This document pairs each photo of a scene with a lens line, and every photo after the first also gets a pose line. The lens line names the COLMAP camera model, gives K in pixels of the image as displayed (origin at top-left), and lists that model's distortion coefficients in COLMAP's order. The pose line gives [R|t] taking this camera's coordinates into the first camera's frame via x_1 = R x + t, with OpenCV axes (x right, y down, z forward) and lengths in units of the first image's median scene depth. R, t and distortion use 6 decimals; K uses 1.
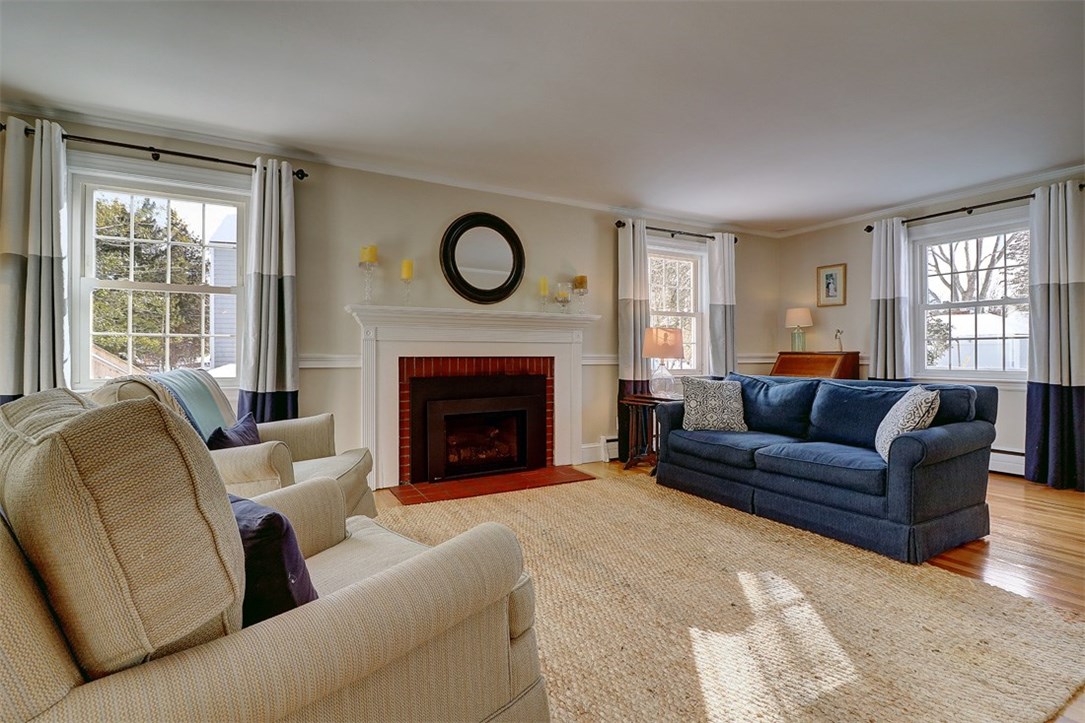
lens RADIAL K [[504.2, 0, 532.7], [0, 504.2, 354.5], [0, 0, 1]] dist [-0.002227, -0.009638]
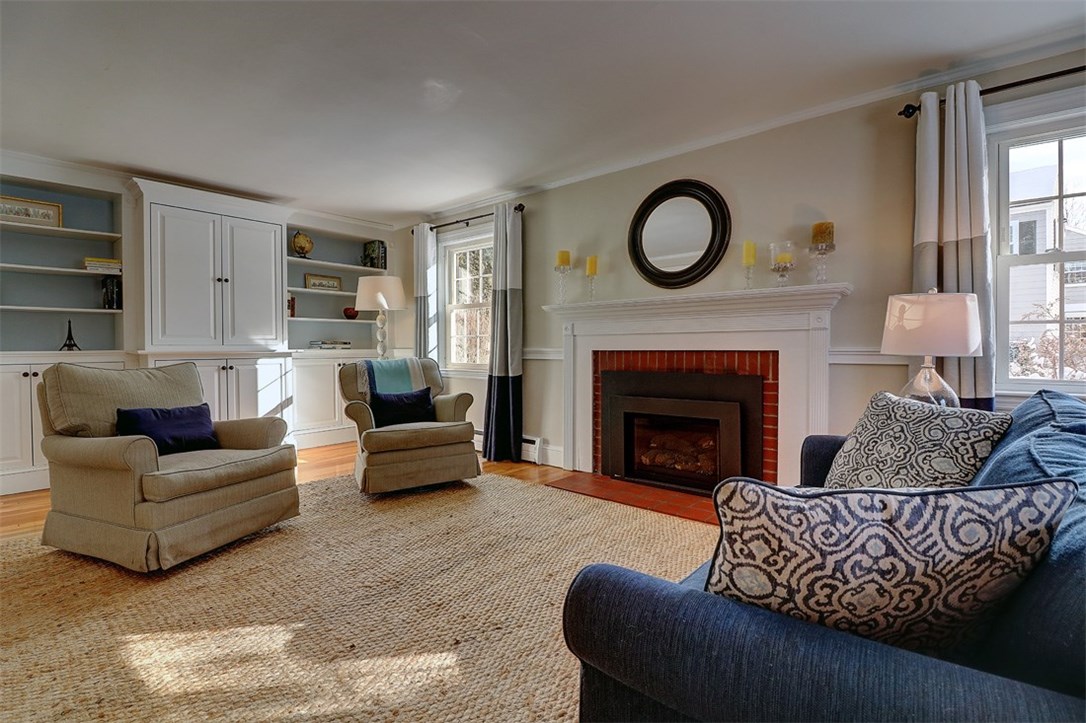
lens RADIAL K [[504.6, 0, 533.2], [0, 504.6, 354.5], [0, 0, 1]] dist [-0.002227, -0.009638]
pose [[0.345770, 0.011629, -0.938247, 0.634299], [0.003645, 0.999899, 0.013736, -0.001235], [0.938312, -0.008169, 0.345692, 0.488970]]
